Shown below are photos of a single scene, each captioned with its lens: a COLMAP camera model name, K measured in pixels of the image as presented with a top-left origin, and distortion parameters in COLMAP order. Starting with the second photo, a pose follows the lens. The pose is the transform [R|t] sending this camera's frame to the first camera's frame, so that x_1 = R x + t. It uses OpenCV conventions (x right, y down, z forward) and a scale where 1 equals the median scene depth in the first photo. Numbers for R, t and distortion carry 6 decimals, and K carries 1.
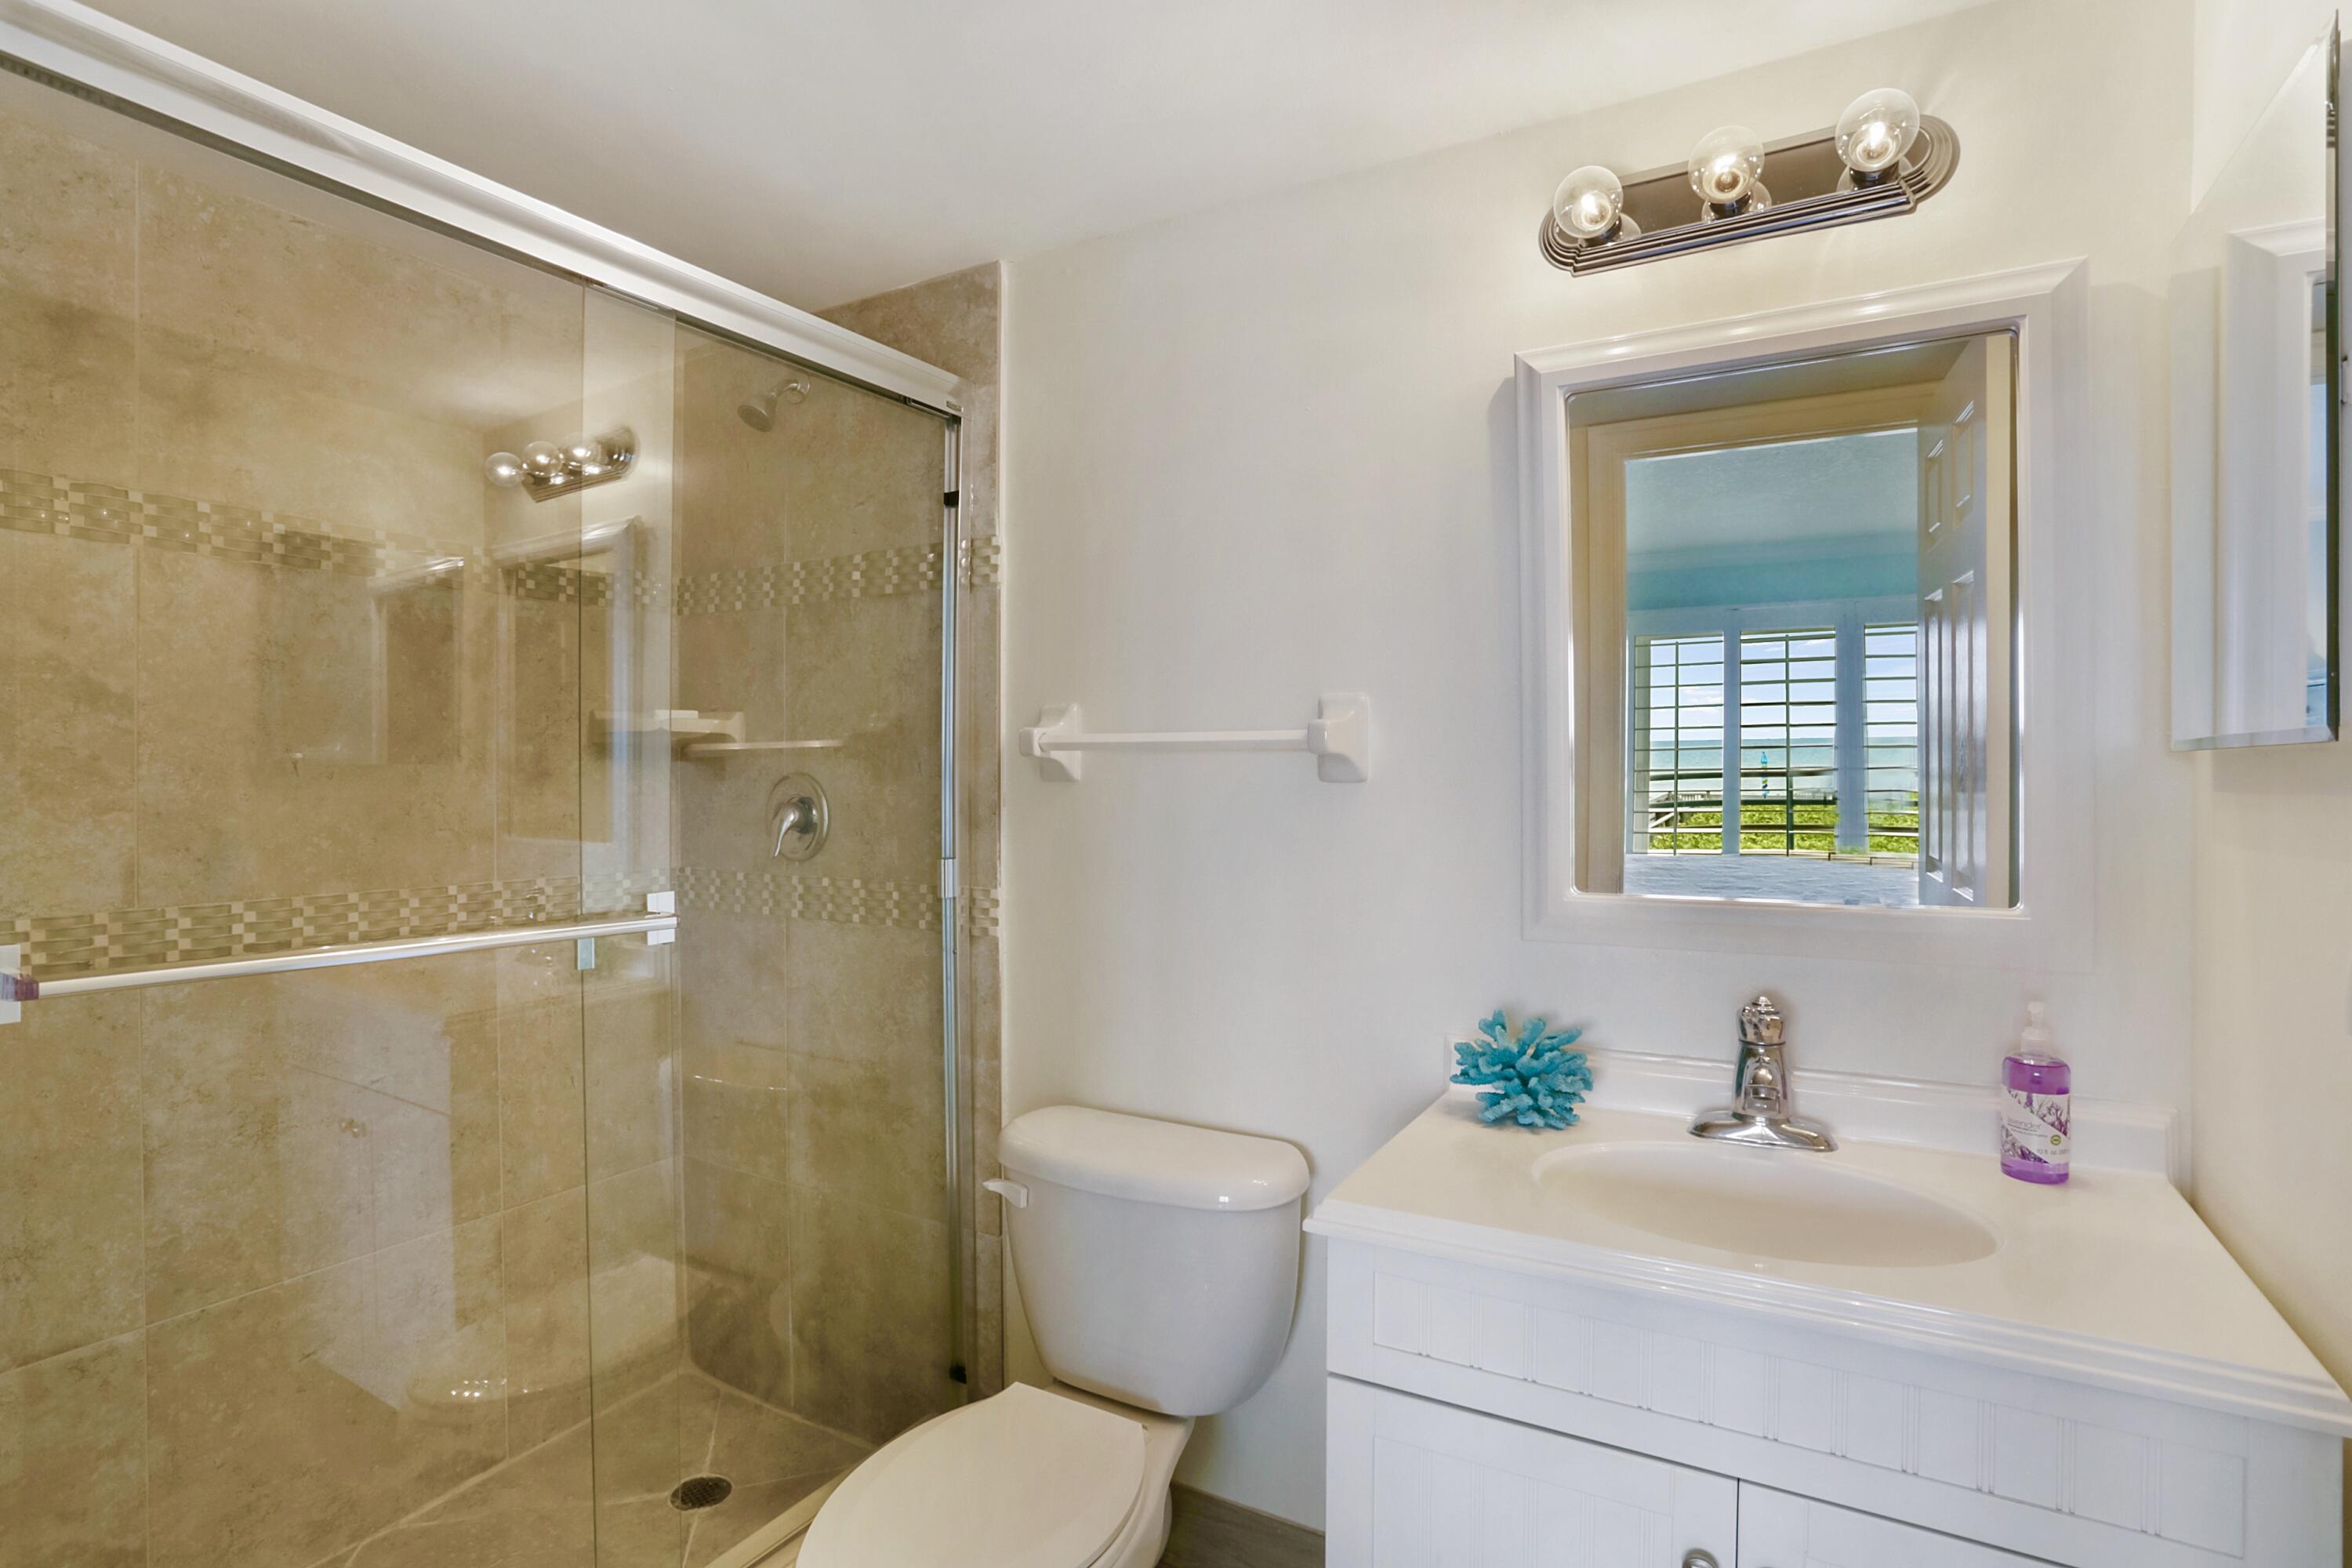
lens RADIAL K [[1166.4, 0, 1182.1], [0, 1166.4, 777.2], [0, 0, 1]] dist [-0.001371, -0.000280]
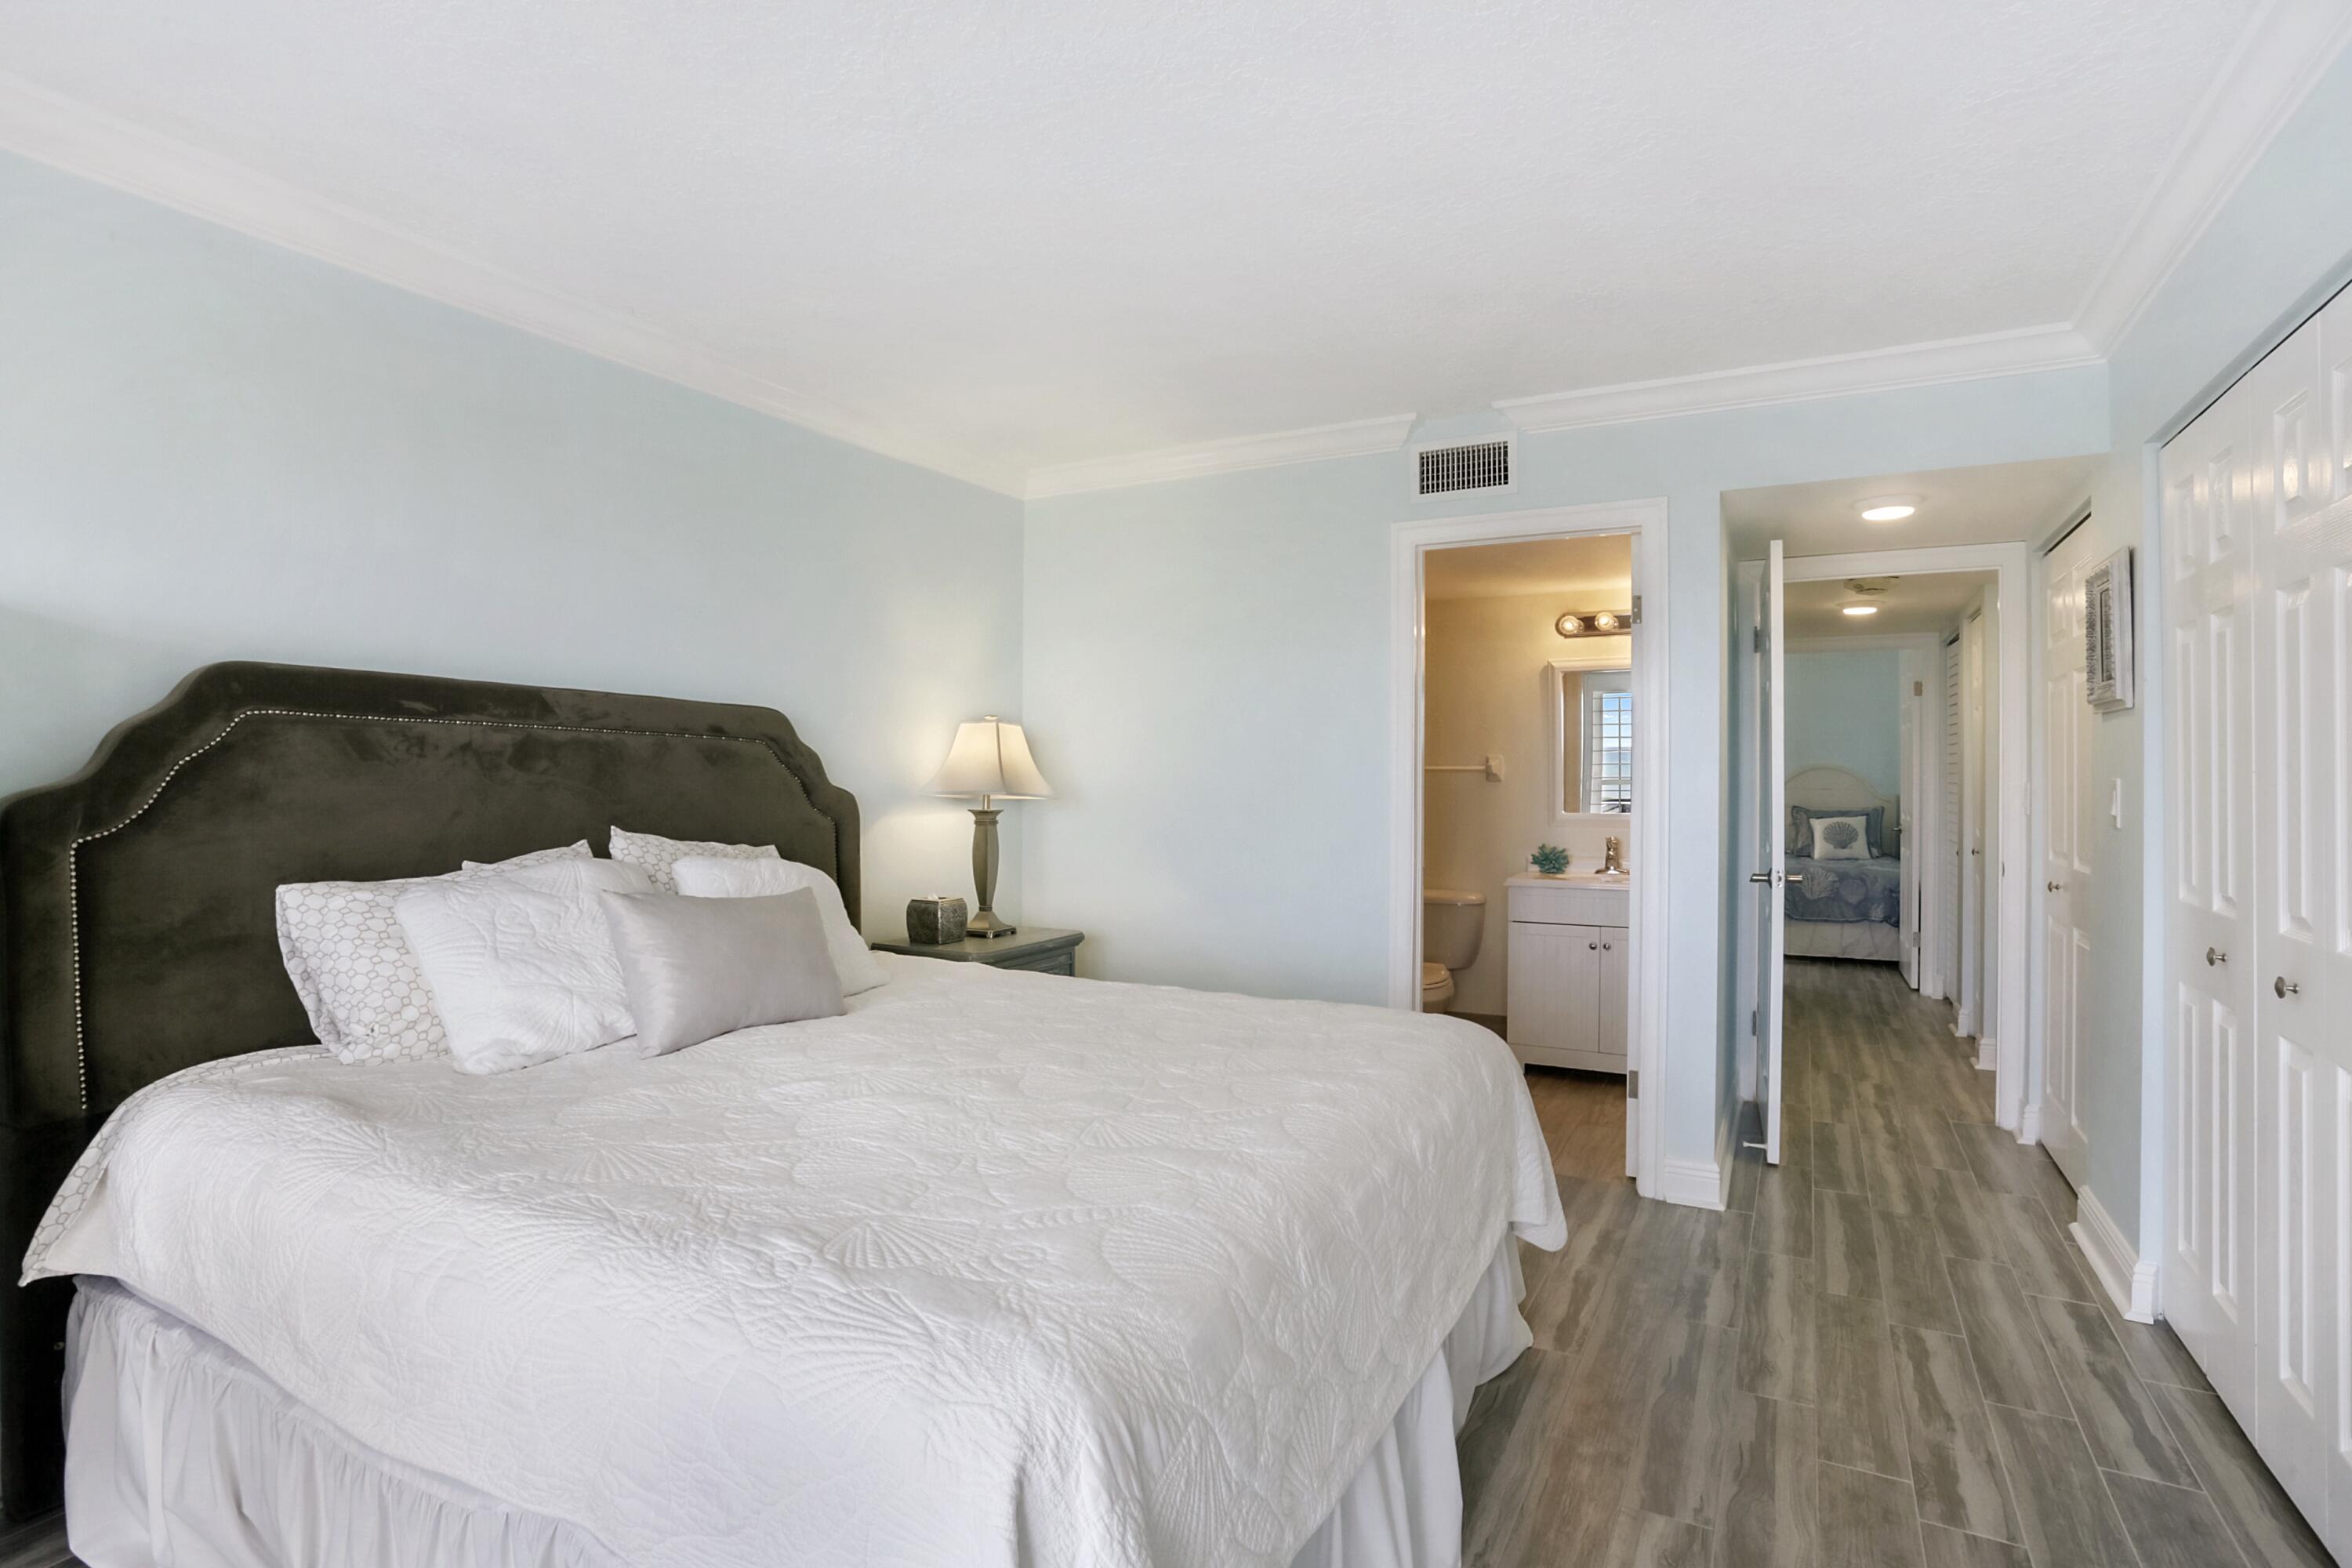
lens RADIAL K [[1166.4, 0, 1161.8], [0, 1166.4, 779.3], [0, 0, 1]] dist [-0.001371, -0.000280]
pose [[0.999807, 0.004051, 0.019245, -0.981016], [-0.003953, 0.999979, -0.005166, 0.021074], [-0.019265, 0.005089, 0.999801, -2.591563]]
